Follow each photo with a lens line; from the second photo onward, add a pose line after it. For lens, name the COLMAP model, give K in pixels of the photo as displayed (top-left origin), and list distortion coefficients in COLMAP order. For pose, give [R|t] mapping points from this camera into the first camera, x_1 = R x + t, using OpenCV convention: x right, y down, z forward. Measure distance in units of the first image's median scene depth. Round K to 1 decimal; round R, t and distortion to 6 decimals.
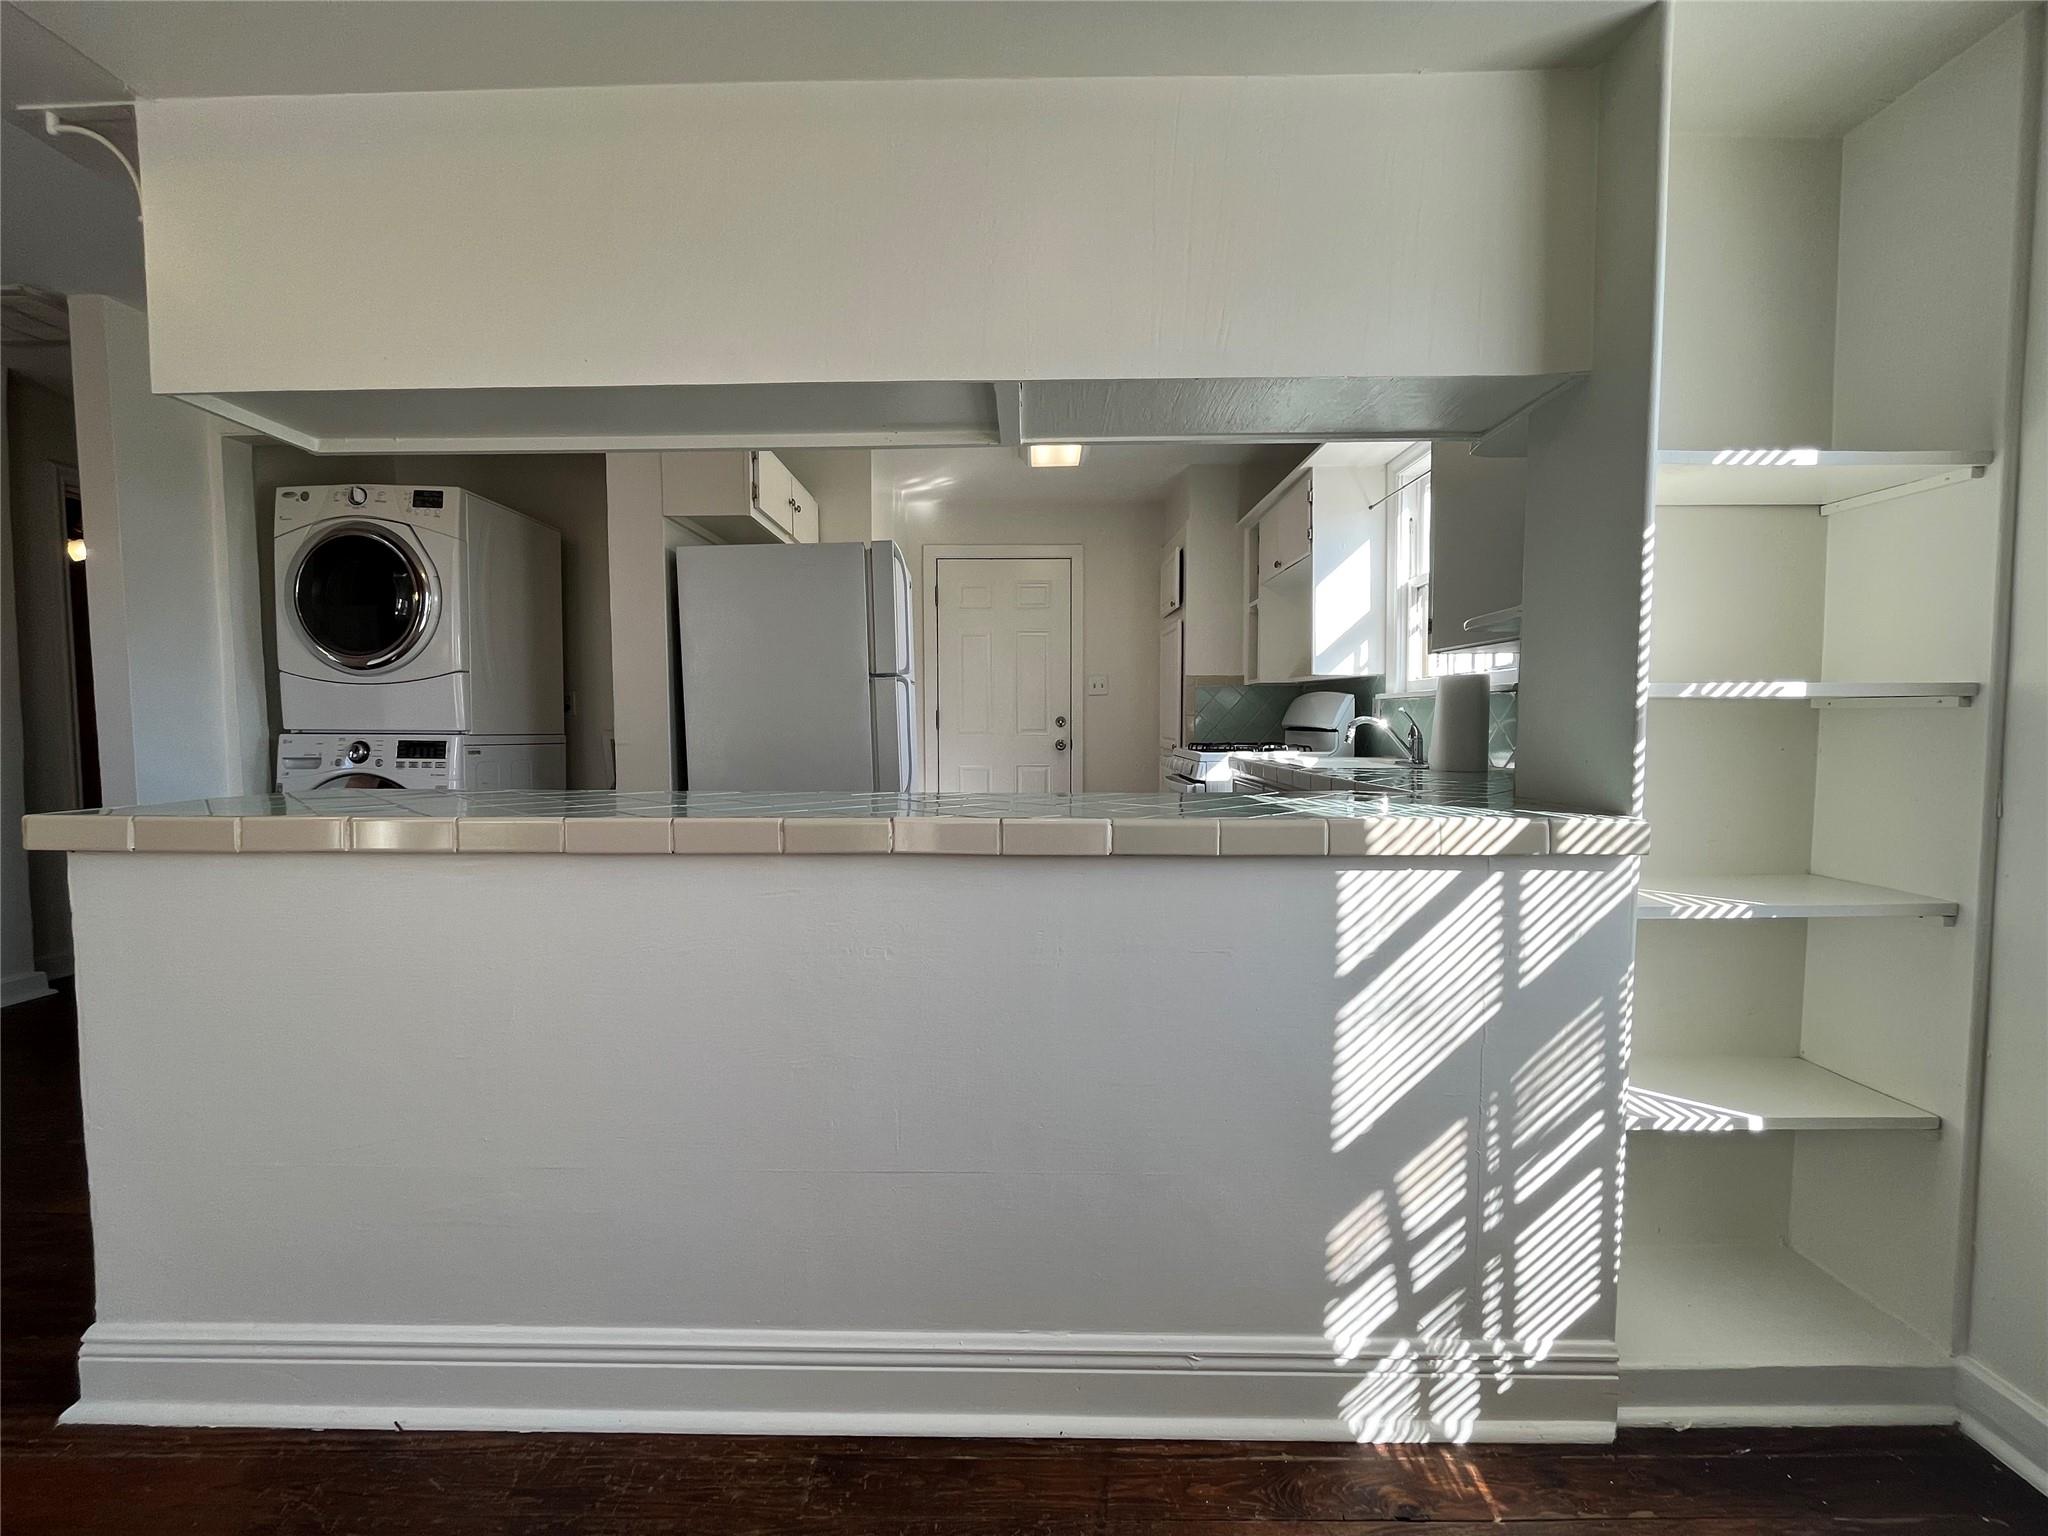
lens RADIAL K [[823.4, 0, 1016.1], [0, 823.4, 762.5], [0, 0, 1]] dist [-0.001613, -0.000231]
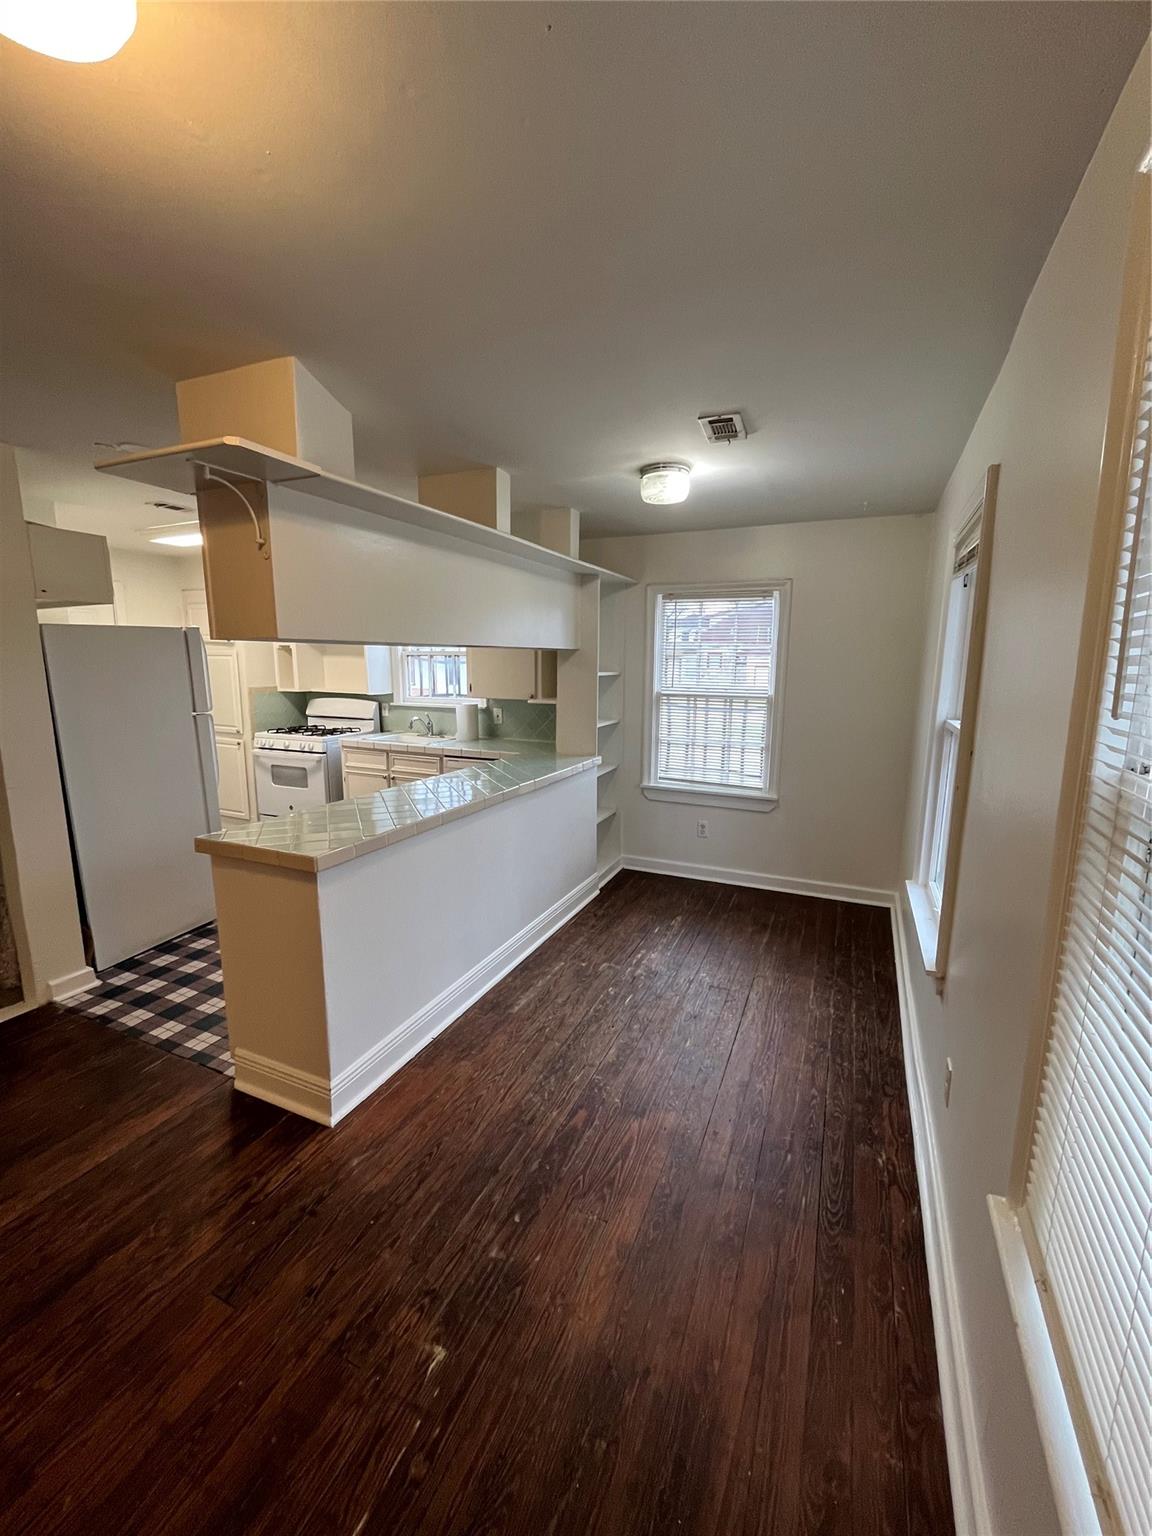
lens RADIAL K [[621.0, 0, 576.6], [0, 621.0, 765.3], [0, 0, 1]] dist [-0.000260, -0.000634]
pose [[0.396581, -0.152404, 0.905260, -0.902895], [0.044068, 0.988147, 0.147052, -0.145466], [-0.916941, -0.018425, 0.398597, -0.090306]]
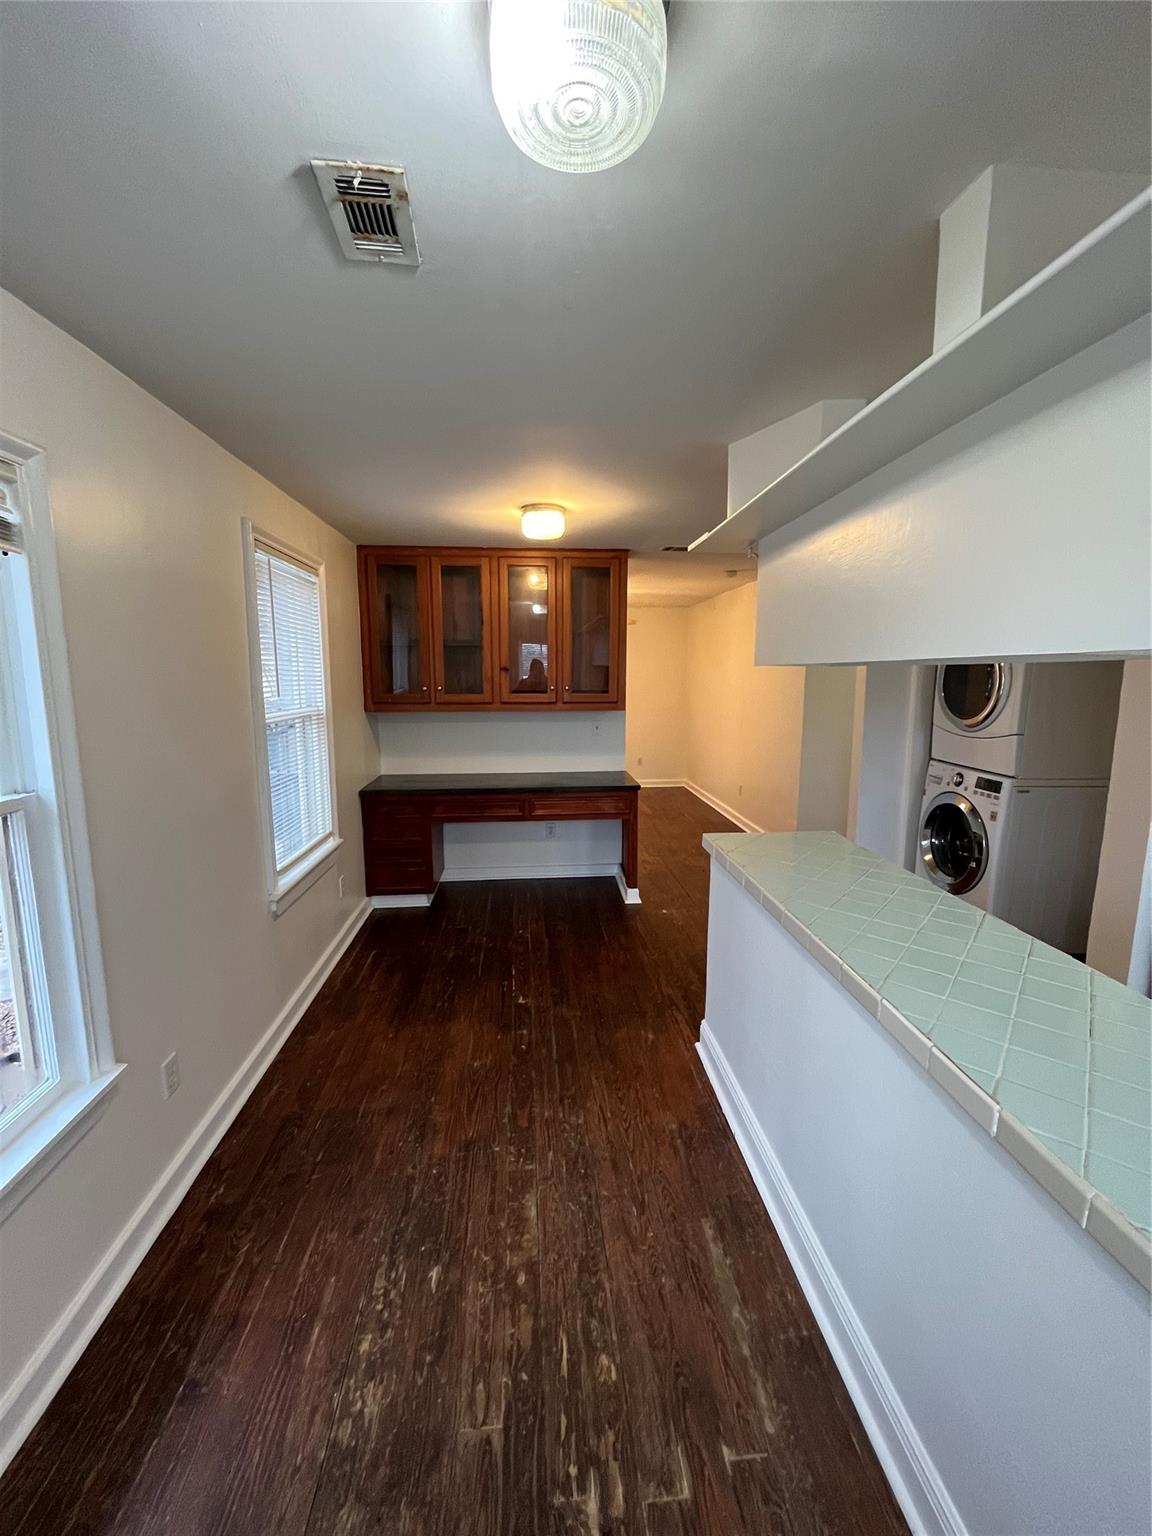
lens RADIAL K [[617.5, 0, 576.0], [0, 617.5, 768.0], [0, 0, 1]] dist [-0.001613, -0.000231]
pose [[0.096311, 0.151417, -0.983767, 0.294418], [-0.051722, 0.987787, 0.146972, -0.169609], [0.994007, 0.036728, 0.102966, 0.142496]]
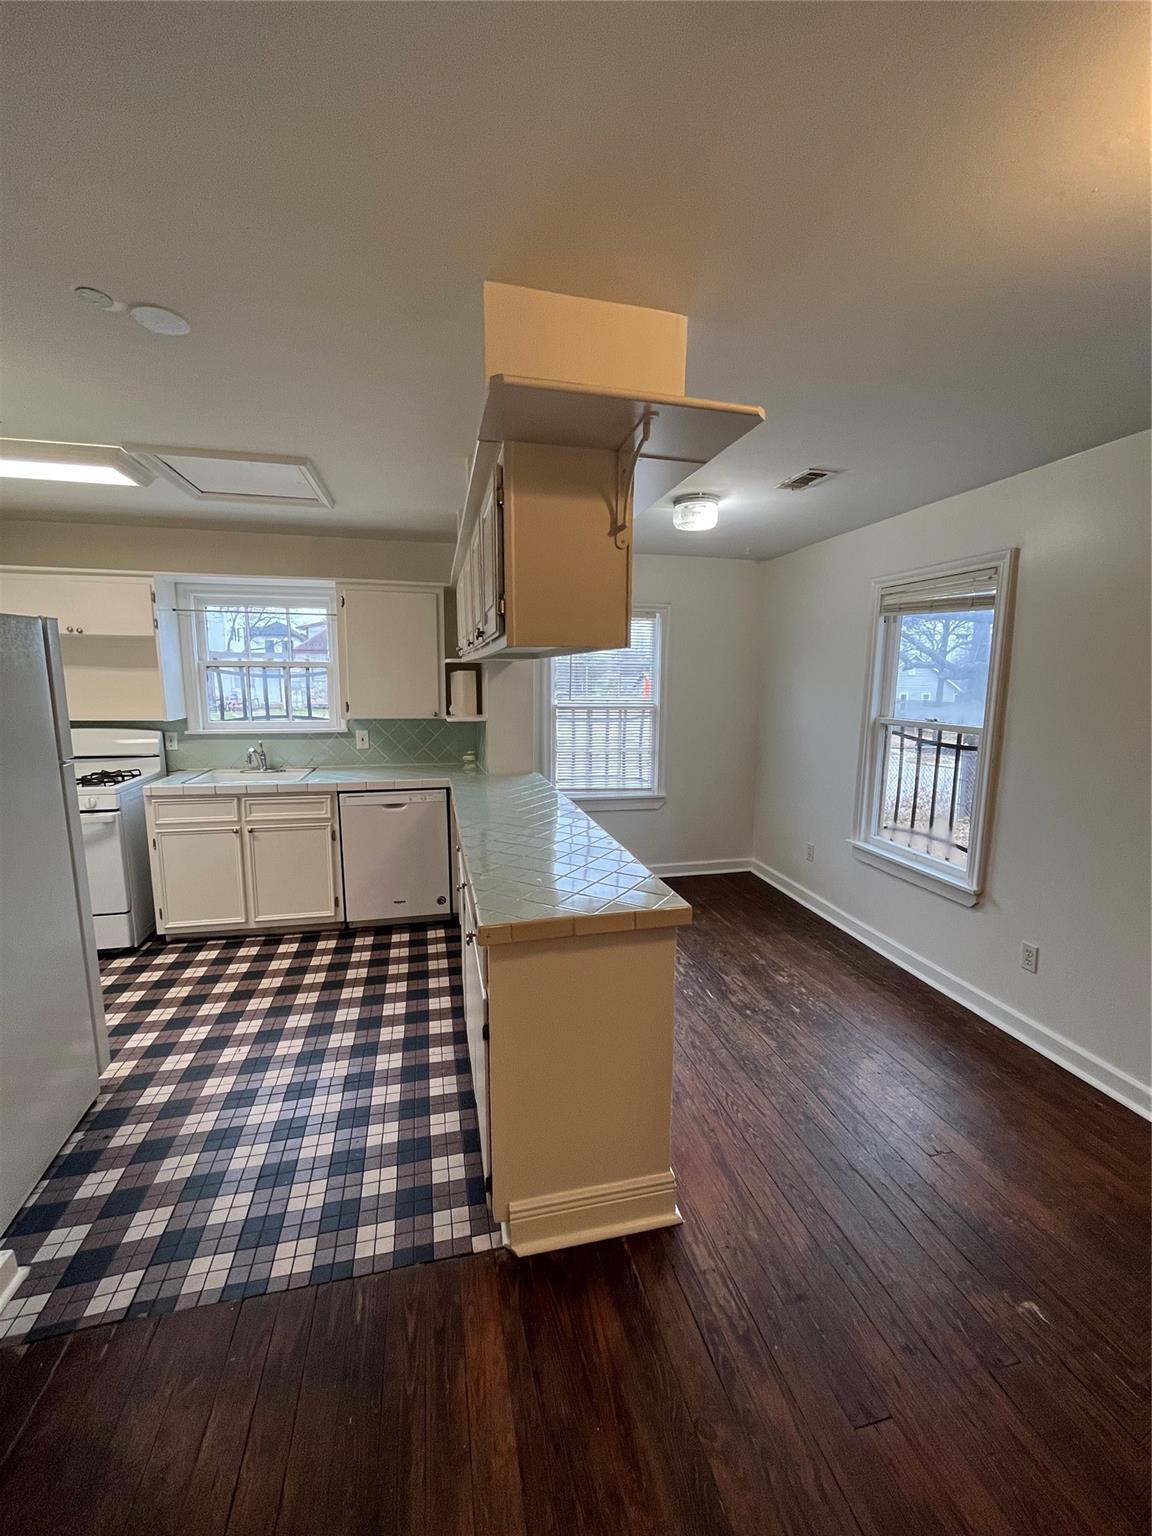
lens RADIAL K [[621.3, 0, 573.5], [0, 621.3, 764.7], [0, 0, 1]] dist [0.000409, -0.000309]
pose [[-0.240523, -0.140612, 0.960405, -0.924823], [0.044599, 0.986806, 0.155646, -0.179355], [-0.969618, 0.080270, -0.231078, 0.599128]]
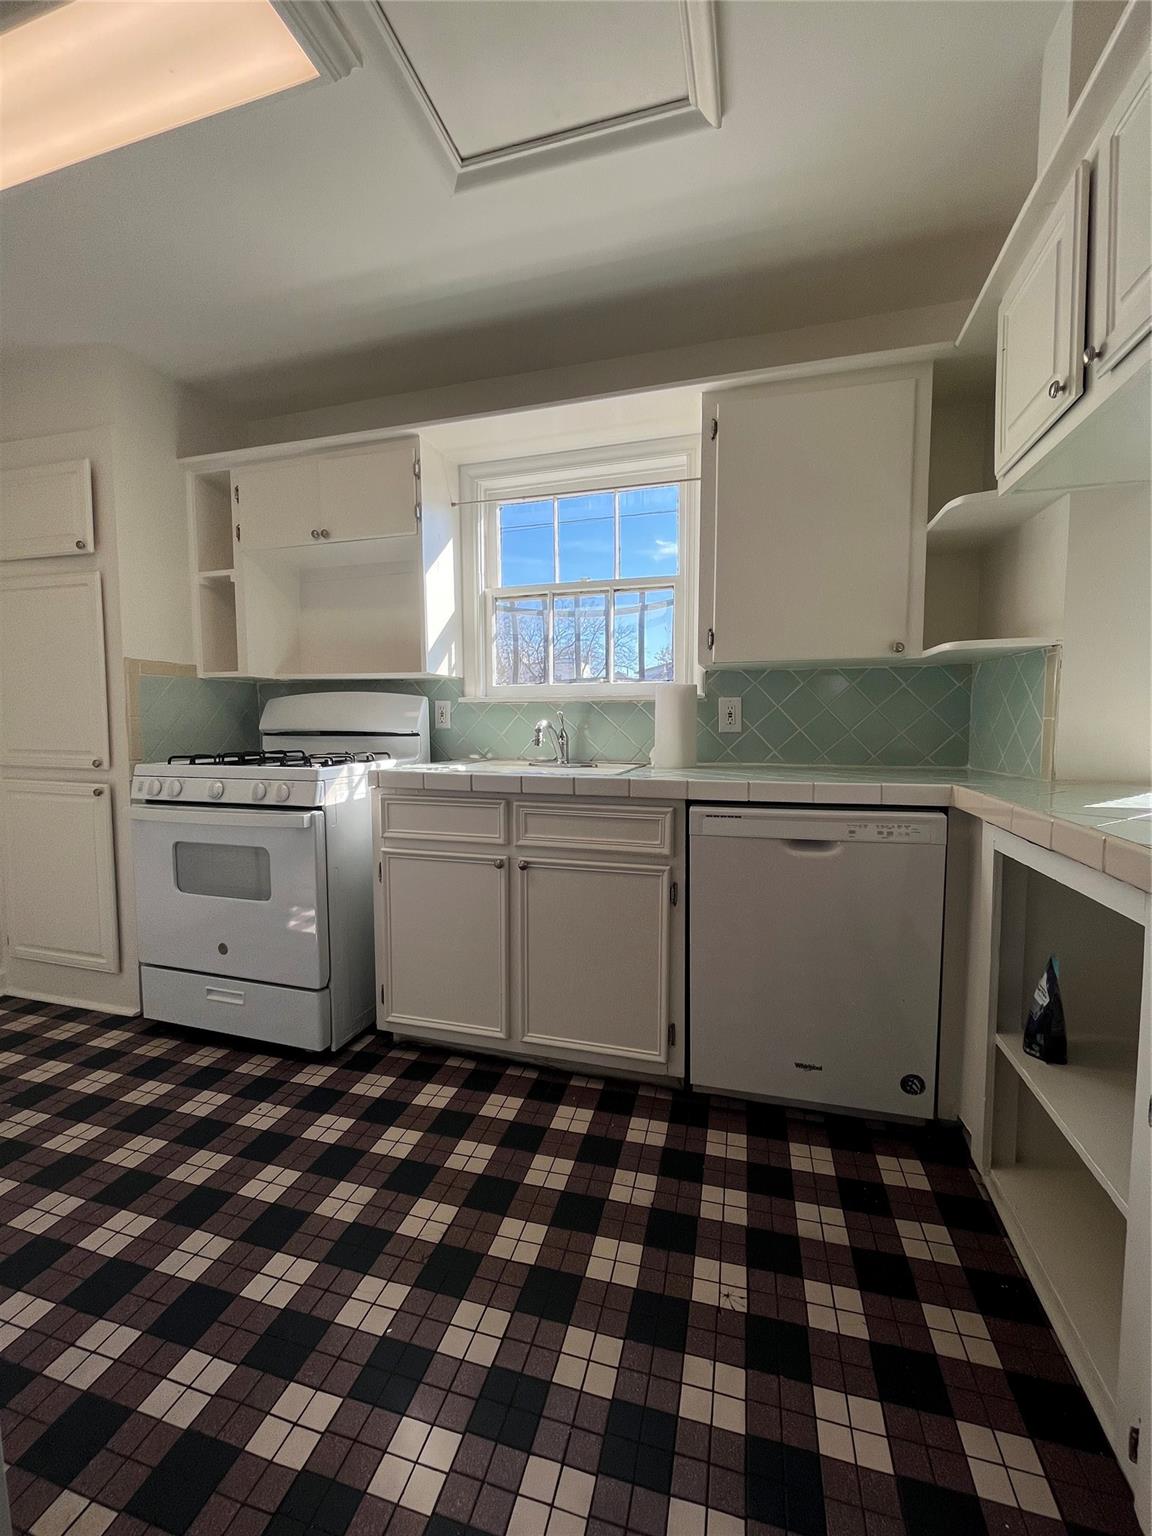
lens RADIAL K [[621.3, 0, 573.5], [0, 621.3, 764.7], [0, 0, 1]] dist [0.000409, -0.000309]
pose [[0.262492, -0.063068, 0.962871, -0.268459], [0.050551, 0.997390, 0.051548, -0.035637], [-0.963609, 0.035143, 0.264995, 0.711420]]
